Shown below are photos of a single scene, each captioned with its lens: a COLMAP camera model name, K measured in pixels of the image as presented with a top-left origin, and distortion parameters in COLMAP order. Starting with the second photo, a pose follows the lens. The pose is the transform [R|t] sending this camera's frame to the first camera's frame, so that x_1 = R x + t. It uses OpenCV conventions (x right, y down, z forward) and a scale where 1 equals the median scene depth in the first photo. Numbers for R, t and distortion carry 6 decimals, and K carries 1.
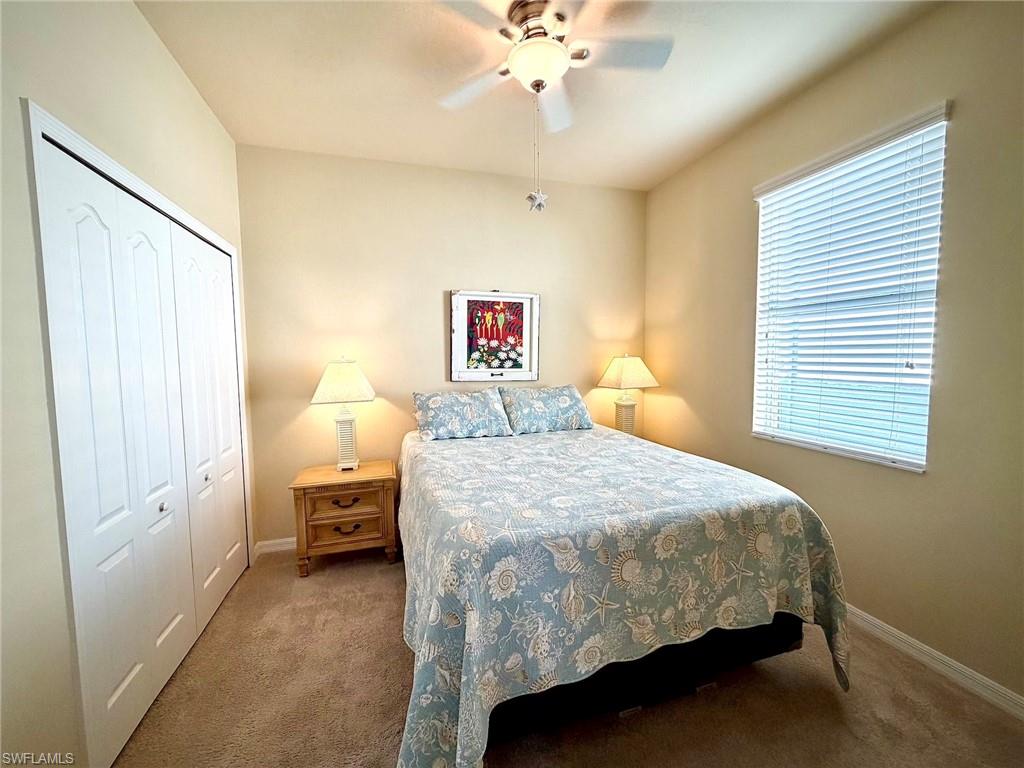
lens RADIAL K [[413.0, 0, 513.7], [0, 413.0, 383.1], [0, 0, 1]] dist [-0.001041, 0.000385]
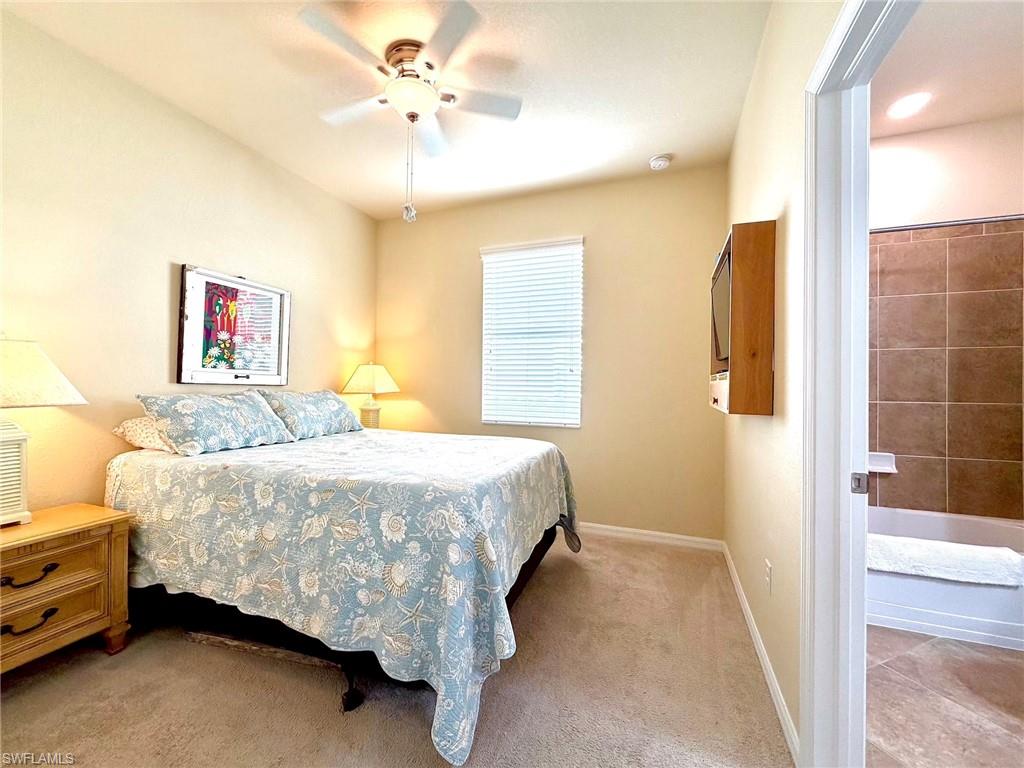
lens RADIAL K [[413.0, 0, 513.7], [0, 413.0, 382.9], [0, 0, 1]] dist [-0.001041, 0.000385]
pose [[0.600421, 0.019376, 0.799450, -0.390470], [0.039317, 0.997782, -0.053712, 0.060218], [-0.798717, 0.063682, 0.598327, 0.065230]]
